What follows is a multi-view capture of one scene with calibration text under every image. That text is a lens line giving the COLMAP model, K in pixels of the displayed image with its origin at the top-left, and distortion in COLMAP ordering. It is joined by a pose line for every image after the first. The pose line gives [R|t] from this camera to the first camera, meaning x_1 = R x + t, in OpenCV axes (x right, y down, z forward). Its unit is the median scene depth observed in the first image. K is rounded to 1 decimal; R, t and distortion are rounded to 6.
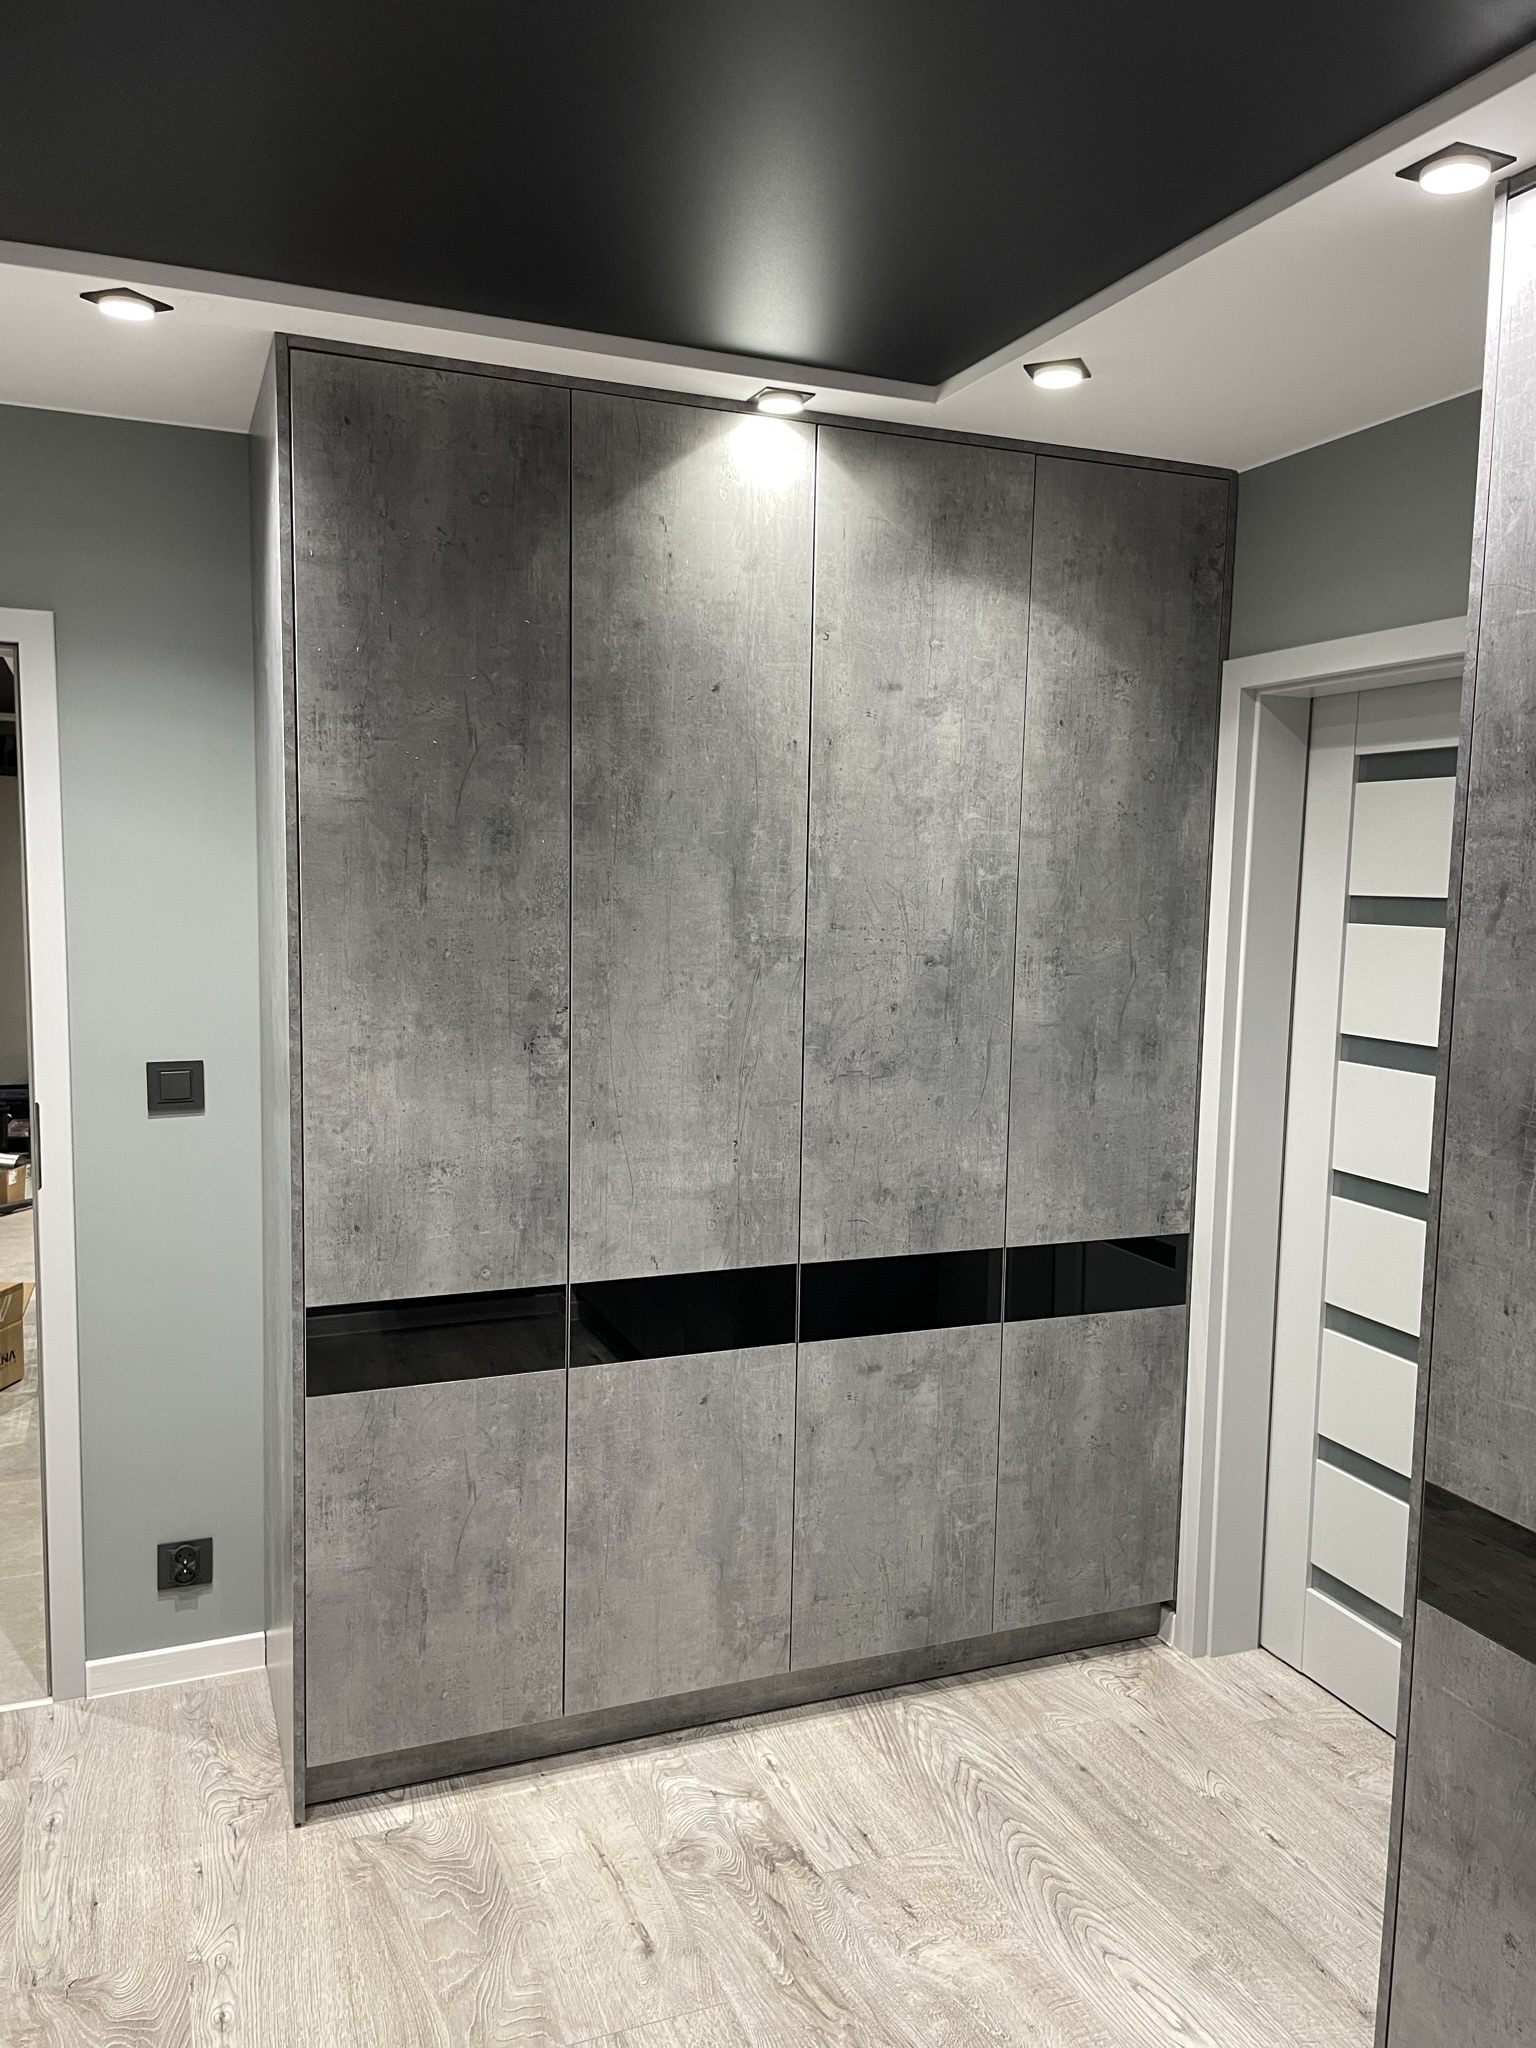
lens RADIAL K [[1534.8, 0, 769.6], [0, 1534.8, 1035.1], [0, 0, 1]] dist [0.101656, -0.132996]
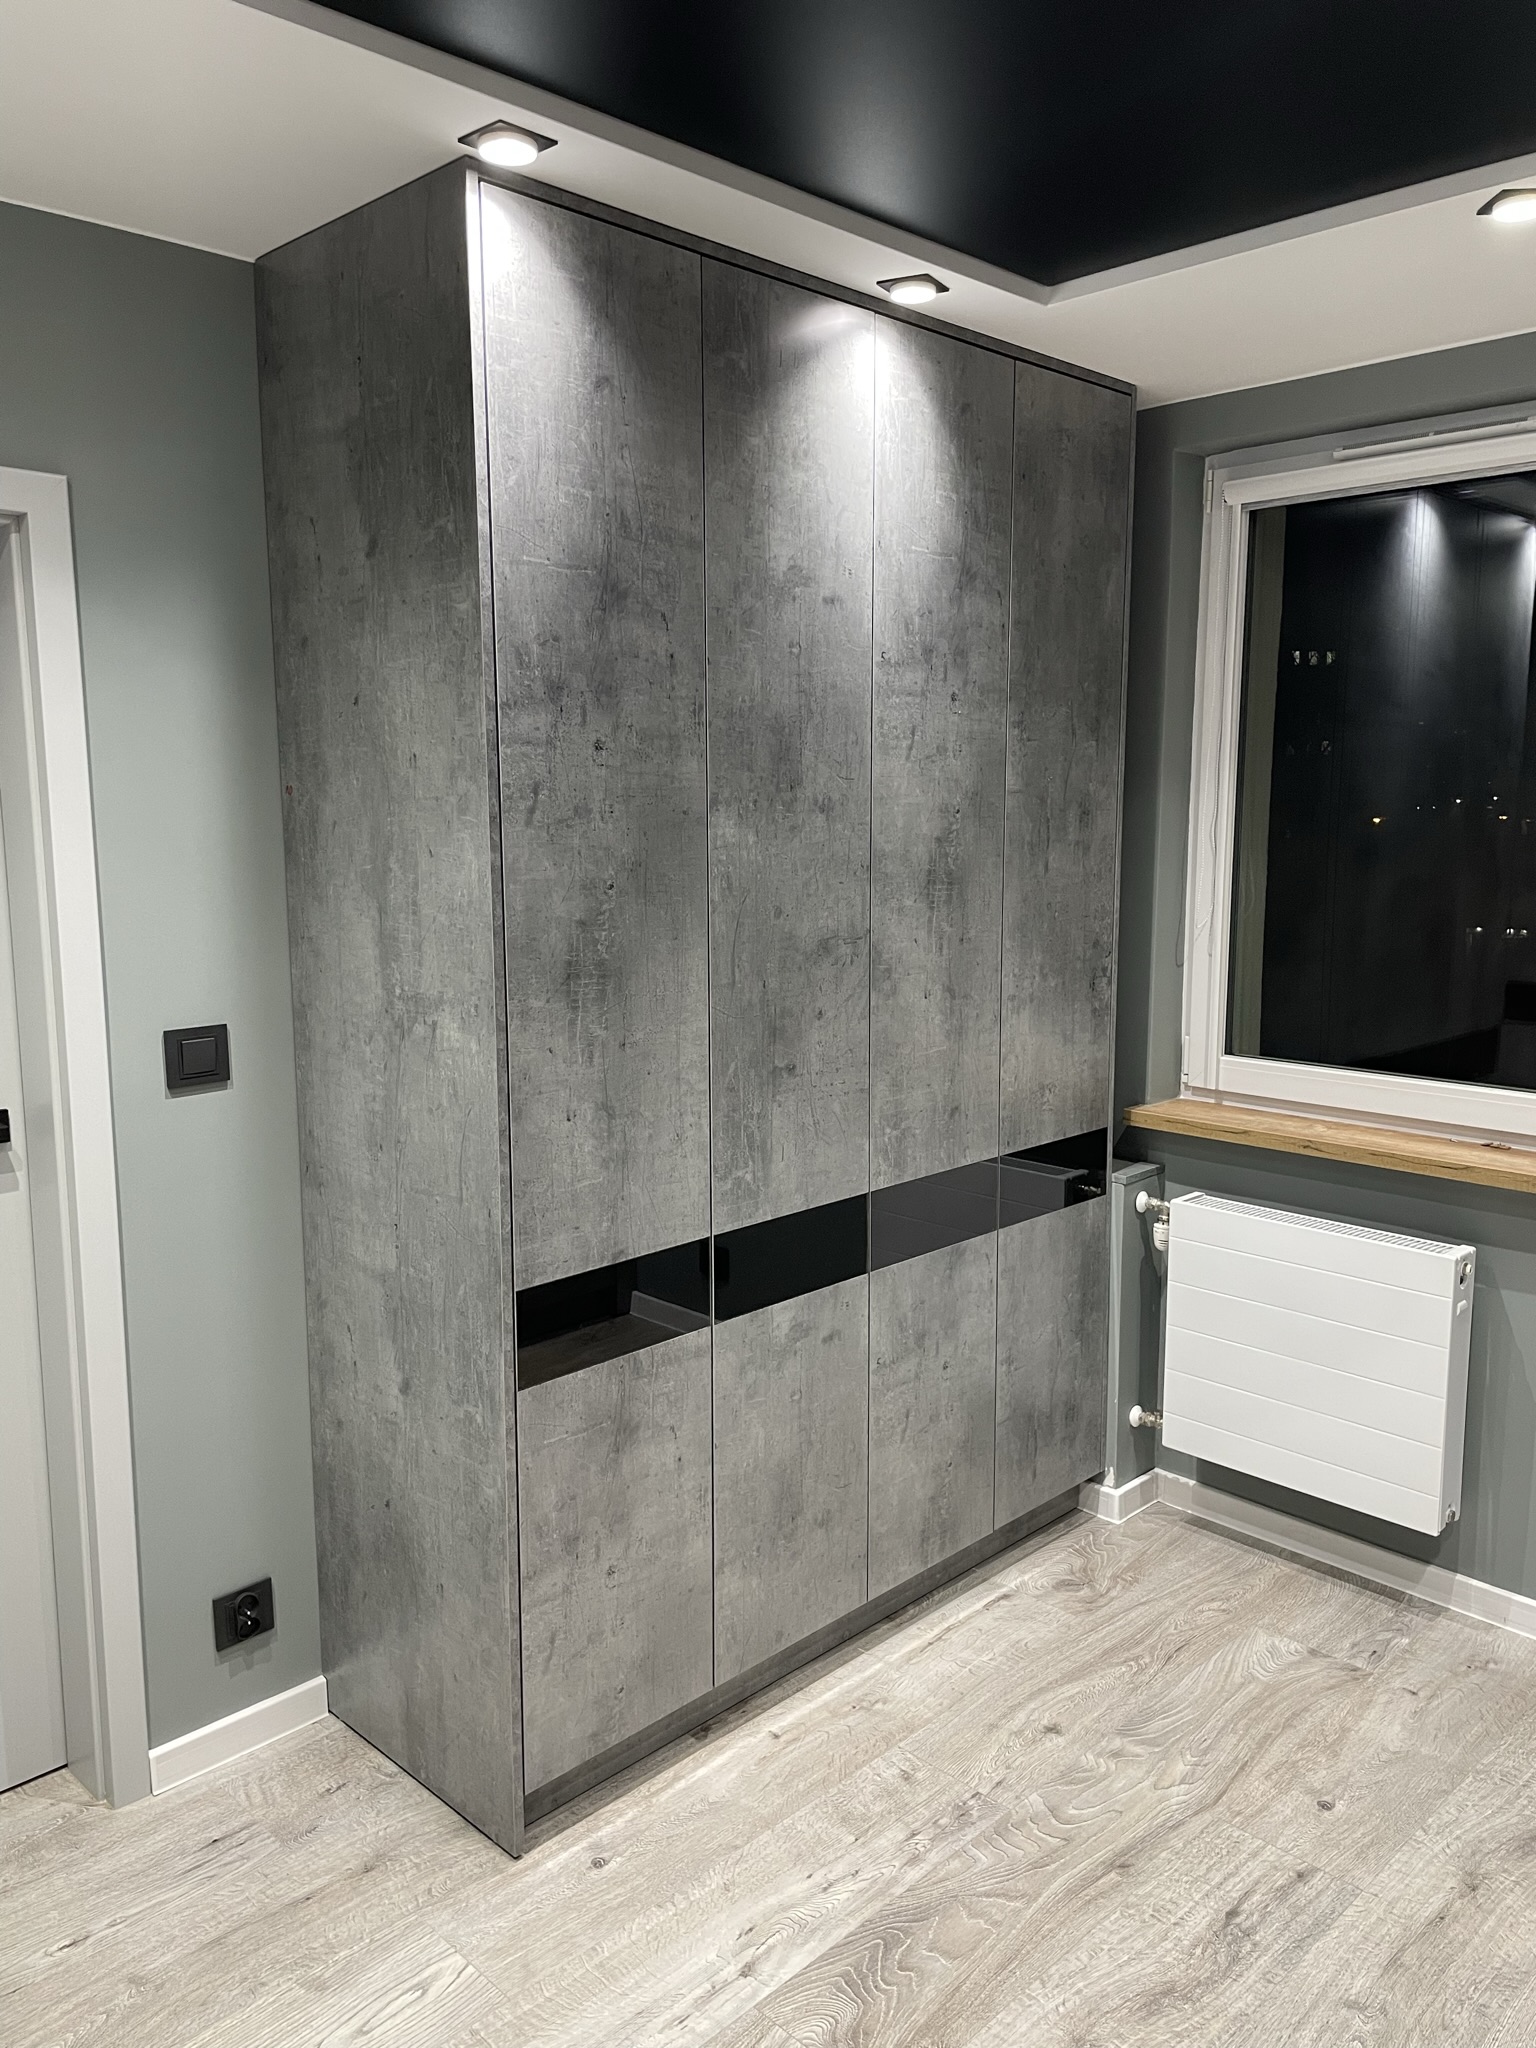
lens RADIAL K [[1546.5, 0, 787.6], [0, 1546.5, 1024.5], [0, 0, 1]] dist [0.108125, -0.129191]
pose [[-0.392886, -0.152522, 0.906850, -0.490268], [0.088988, 0.975215, 0.202574, -0.092884], [-0.915271, 0.160288, -0.369576, 0.849721]]
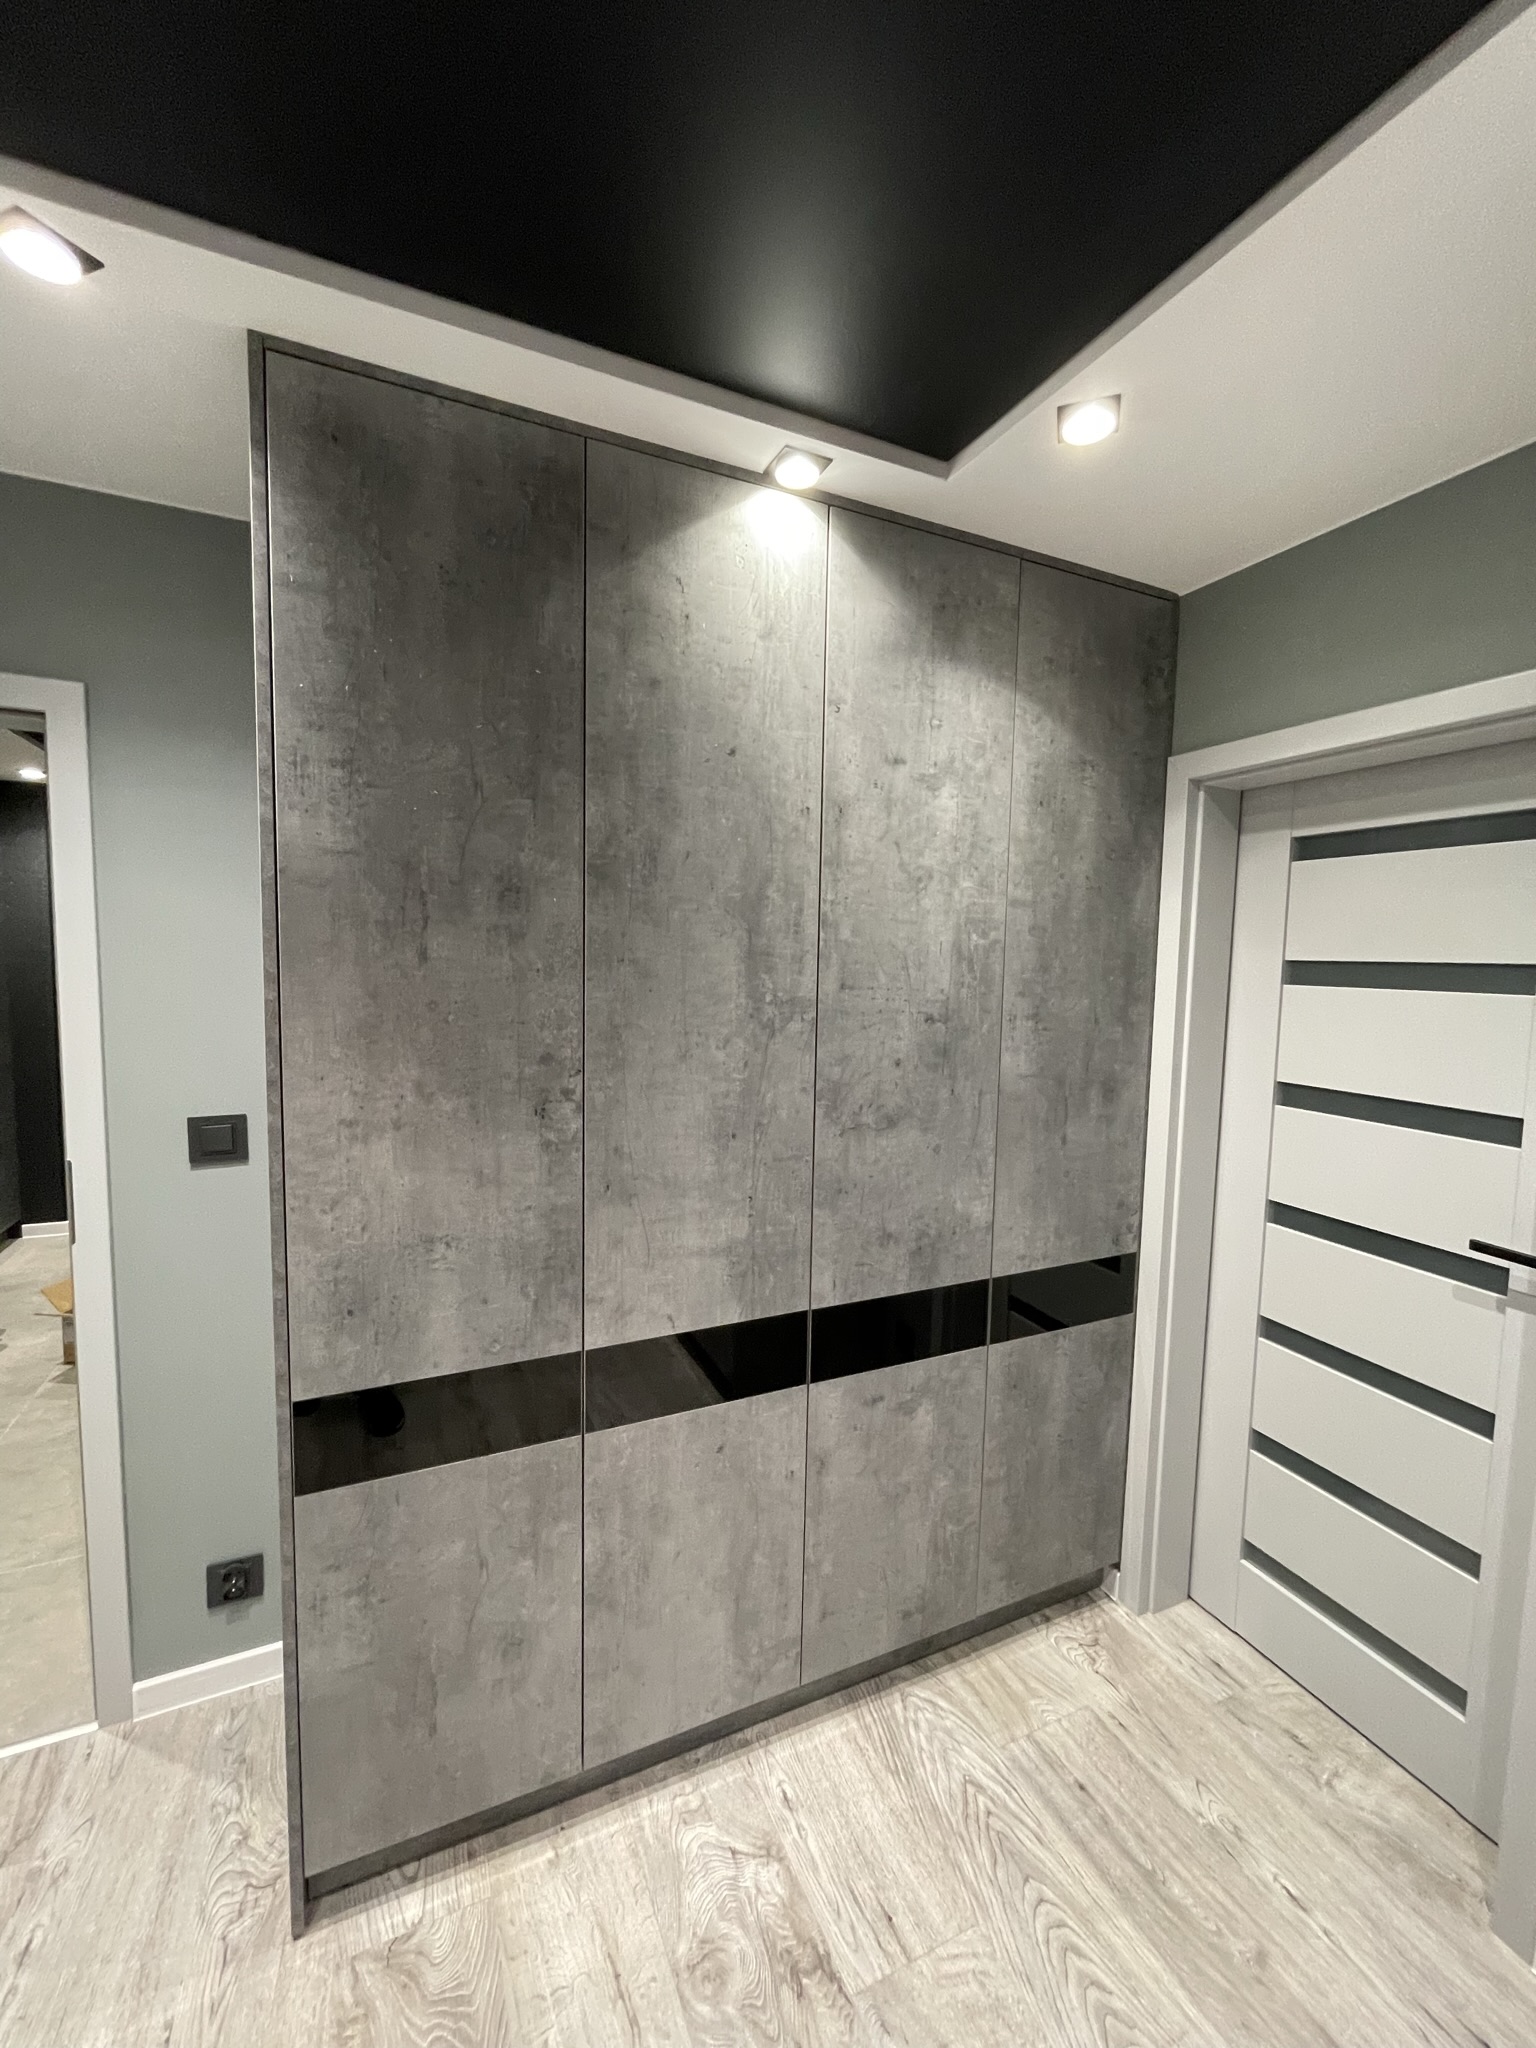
lens RADIAL K [[832.4, 0, 770.7], [0, 832.4, 1020.5], [0, 0, 1]] dist [-0.001474, -0.001285]
pose [[0.999082, -0.002556, 0.042758, -0.032679], [0.003682, 0.999648, -0.026288, -0.034144], [-0.042676, 0.026421, 0.998740, 0.450247]]
